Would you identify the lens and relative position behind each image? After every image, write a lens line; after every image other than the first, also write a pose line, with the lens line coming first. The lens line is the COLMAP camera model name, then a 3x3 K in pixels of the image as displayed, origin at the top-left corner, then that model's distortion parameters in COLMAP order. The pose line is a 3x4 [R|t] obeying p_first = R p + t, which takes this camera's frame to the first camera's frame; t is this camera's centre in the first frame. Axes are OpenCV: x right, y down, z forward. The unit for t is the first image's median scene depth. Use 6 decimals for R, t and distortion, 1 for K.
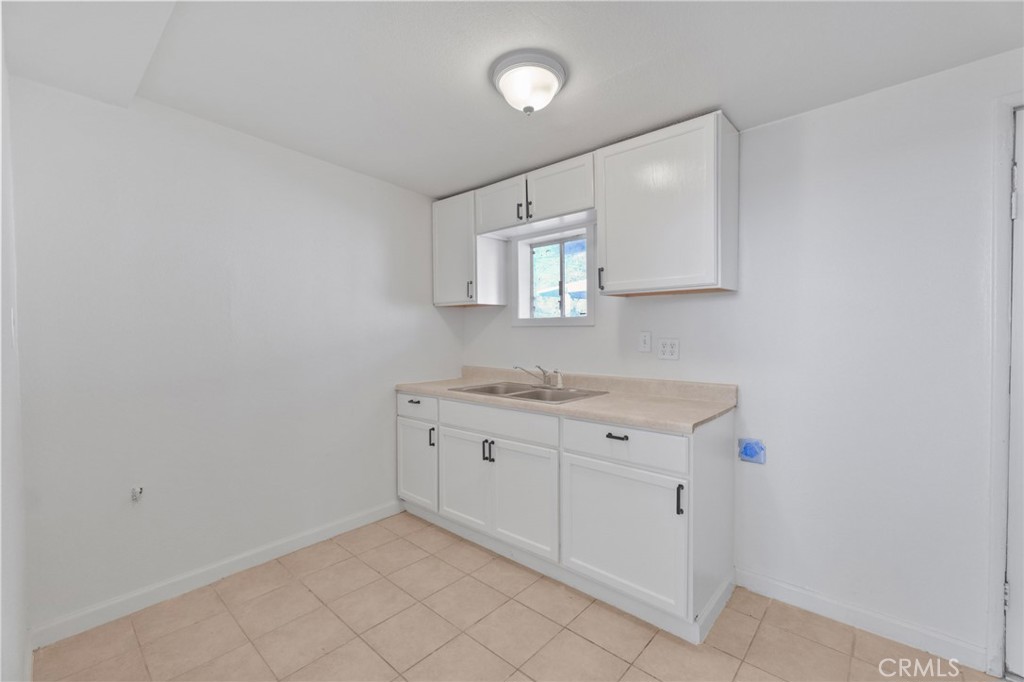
lens RADIAL K [[425.8, 0, 512.0], [0, 425.8, 341.0], [0, 0, 1]] dist [0.000664, 0.000034]
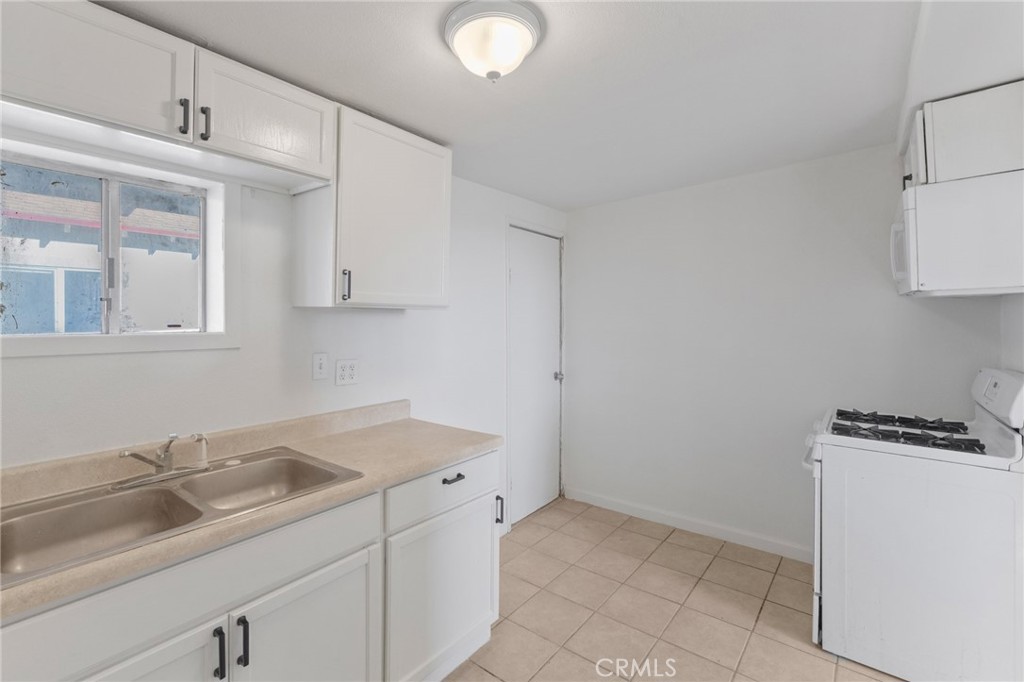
lens RADIAL K [[456.4, 0, 494.7], [0, 456.4, 316.9], [0, 0, 1]] dist [0.001613, 0.000077]
pose [[-0.038800, 0.009665, 0.999200, -0.479305], [0.019681, 0.999767, -0.008906, -0.067192], [-0.999053, 0.019319, -0.038982, 0.655127]]
